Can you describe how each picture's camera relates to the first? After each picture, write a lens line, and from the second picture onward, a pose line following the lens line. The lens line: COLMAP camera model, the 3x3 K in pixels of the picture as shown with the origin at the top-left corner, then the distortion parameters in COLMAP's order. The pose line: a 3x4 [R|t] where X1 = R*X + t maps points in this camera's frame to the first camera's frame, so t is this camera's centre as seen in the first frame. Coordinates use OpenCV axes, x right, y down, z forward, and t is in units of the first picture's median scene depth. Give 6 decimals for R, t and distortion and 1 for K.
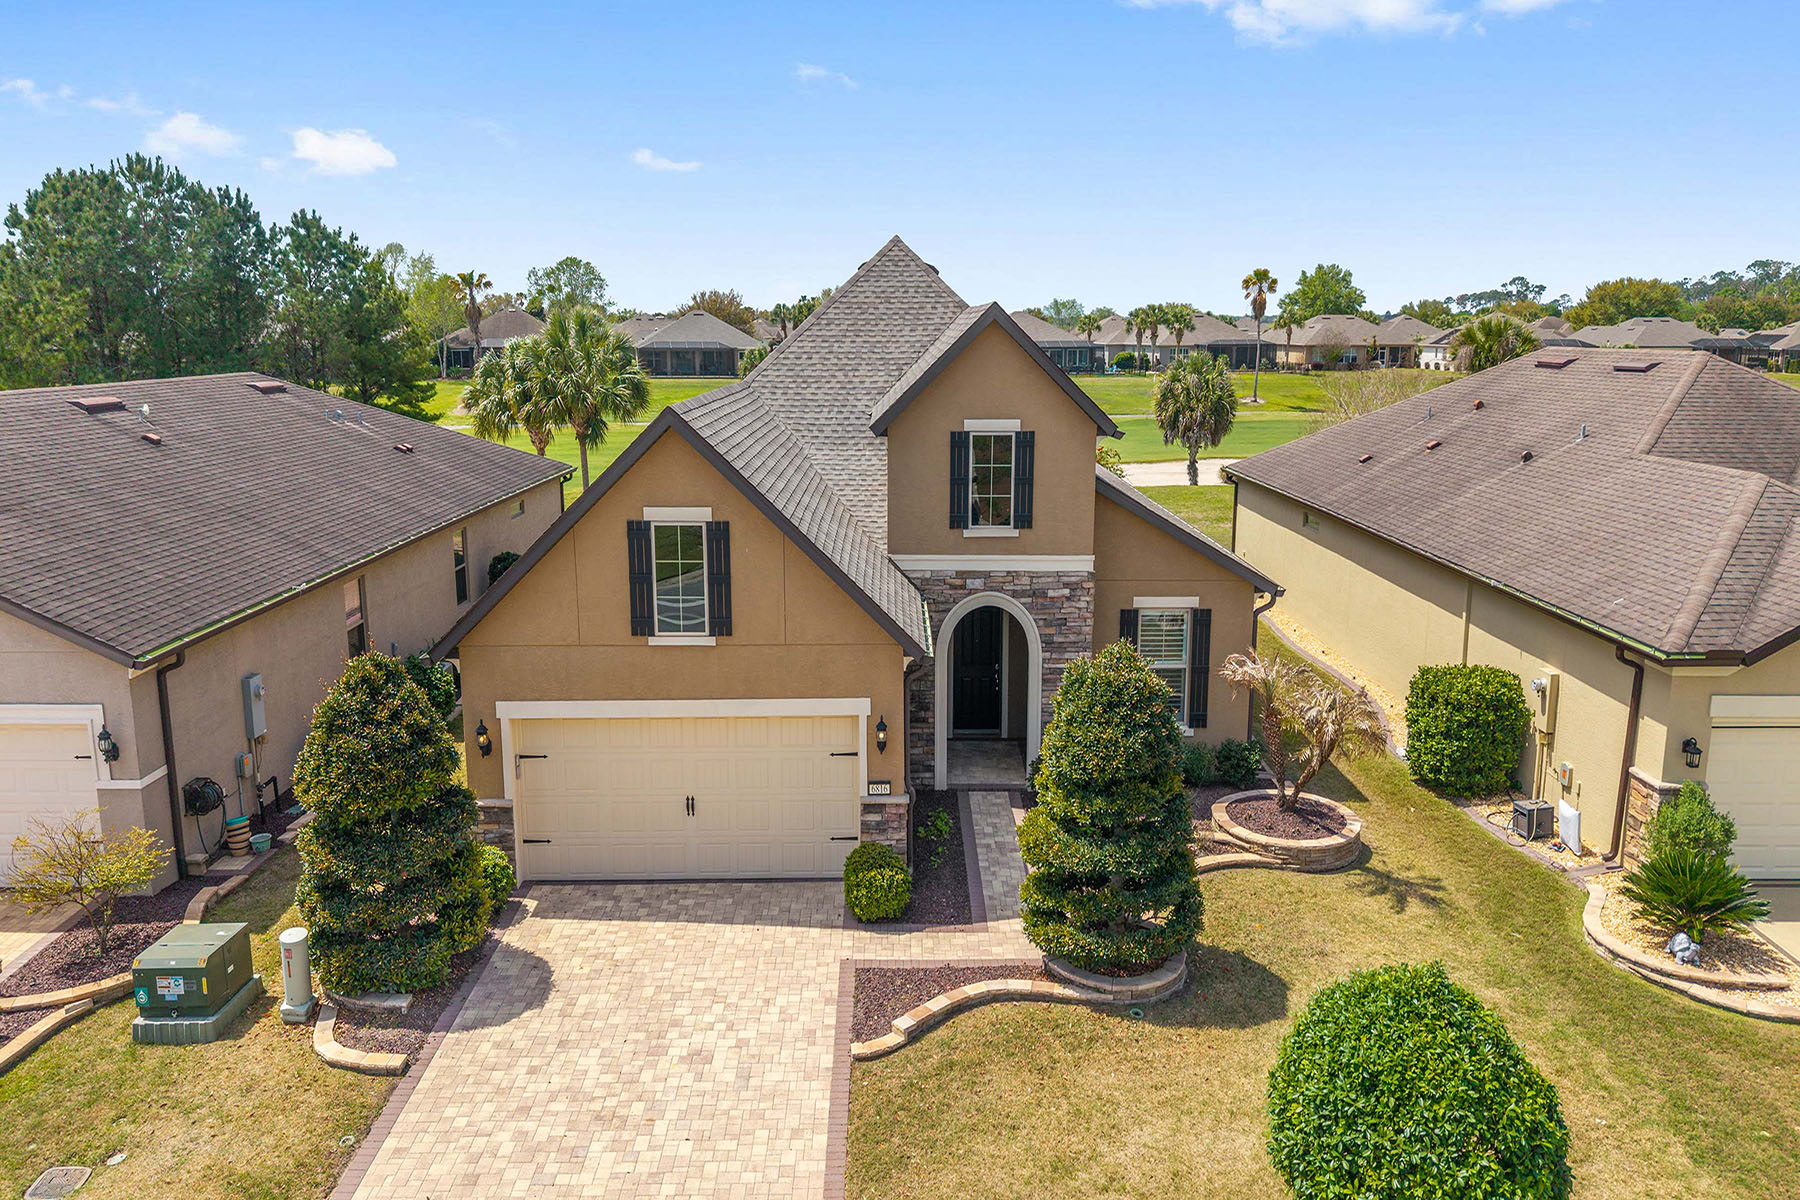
lens RADIAL K [[1486.6, 0, 895.4], [0, 1486.6, 594.5], [0, 0, 1]] dist [0.083570, -0.133212]
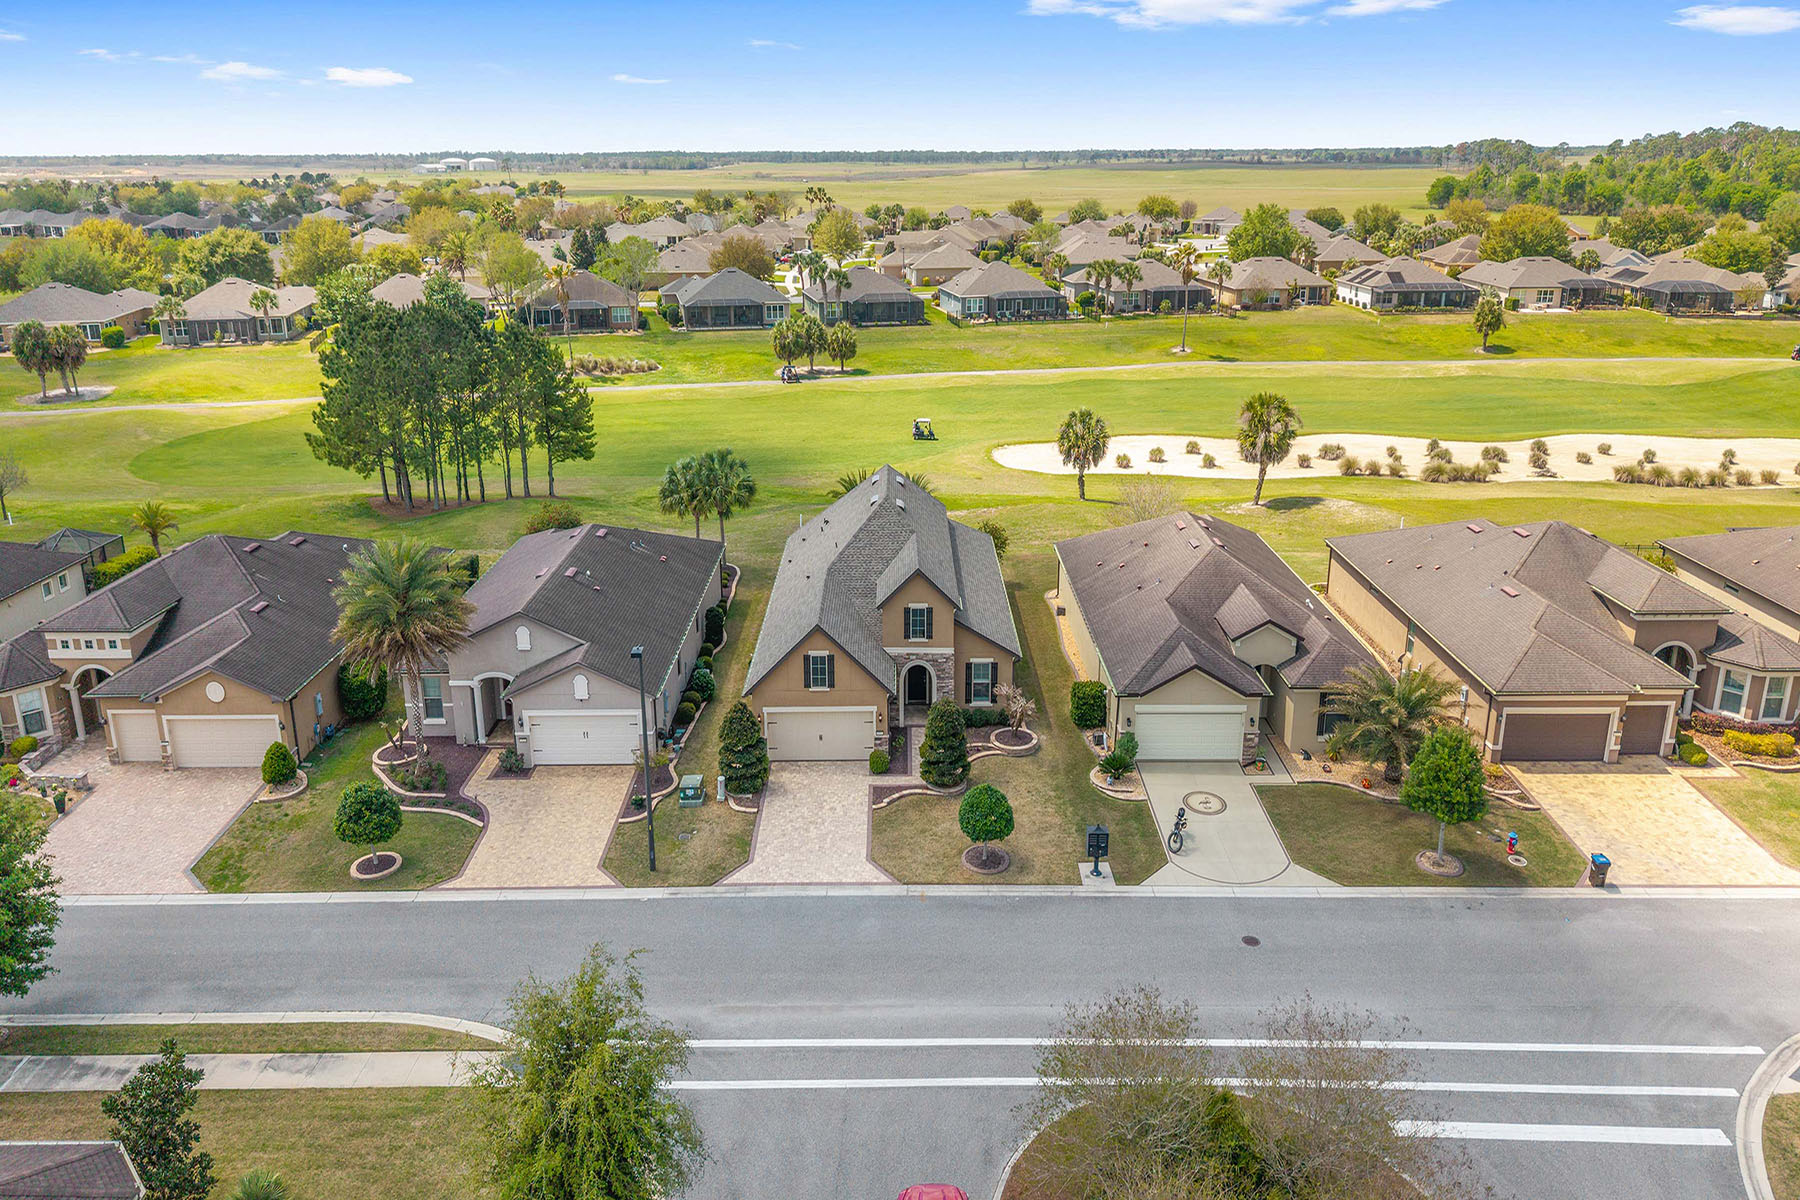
lens RADIAL K [[1486.6, 0, 895.4], [0, 1486.6, 594.5], [0, 0, 1]] dist [0.083570, -0.133212]
pose [[0.999996, -0.001646, -0.002383, 0.029693], [0.001890, 0.994298, 0.106623, -0.483974], [0.002194, -0.106627, 0.994297, -2.052500]]
